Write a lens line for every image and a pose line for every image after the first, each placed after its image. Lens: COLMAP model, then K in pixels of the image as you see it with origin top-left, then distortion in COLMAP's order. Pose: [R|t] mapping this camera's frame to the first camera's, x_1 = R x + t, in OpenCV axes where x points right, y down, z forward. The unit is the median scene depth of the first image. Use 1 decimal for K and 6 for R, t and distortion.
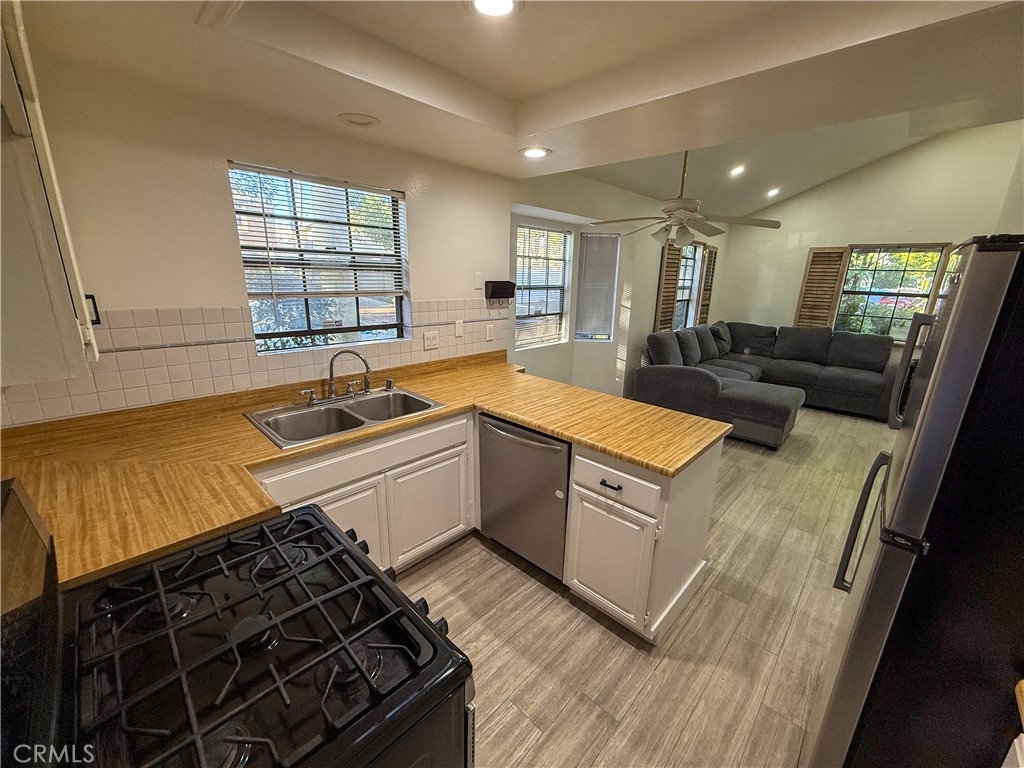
lens RADIAL K [[408.4, 0, 506.4], [0, 408.4, 383.6], [0, 0, 1]] dist [0.001603, 0.000174]
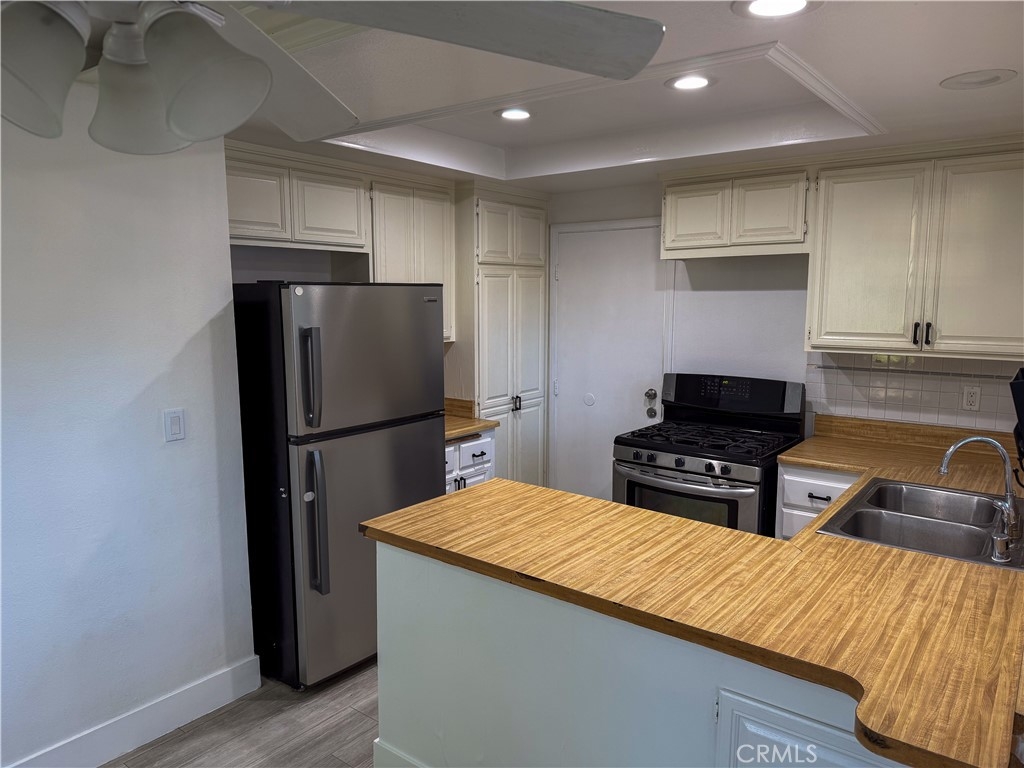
lens RADIAL K [[710.4, 0, 507.0], [0, 710.4, 378.1], [0, 0, 1]] dist [0.036595, -0.008553]
pose [[-0.993629, -0.009253, -0.112324, 0.400130], [-0.051038, 0.925521, 0.375241, -0.495224], [0.100486, 0.378583, -0.920096, 1.768046]]
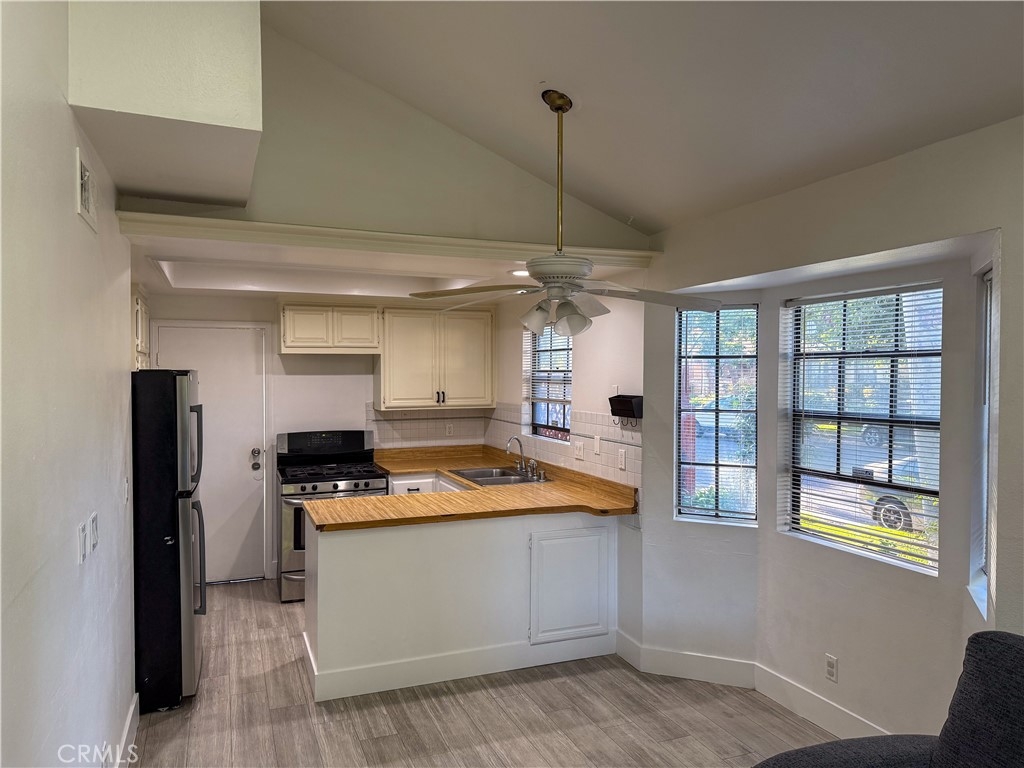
lens RADIAL K [[710.4, 0, 507.7], [0, 710.4, 388.2], [0, 0, 1]] dist [0.036595, -0.008553]
pose [[-0.406731, -0.003987, -0.913539, 1.770898], [-0.248523, 0.962759, 0.106448, -0.476675], [0.879094, 0.270331, -0.392575, 1.805319]]
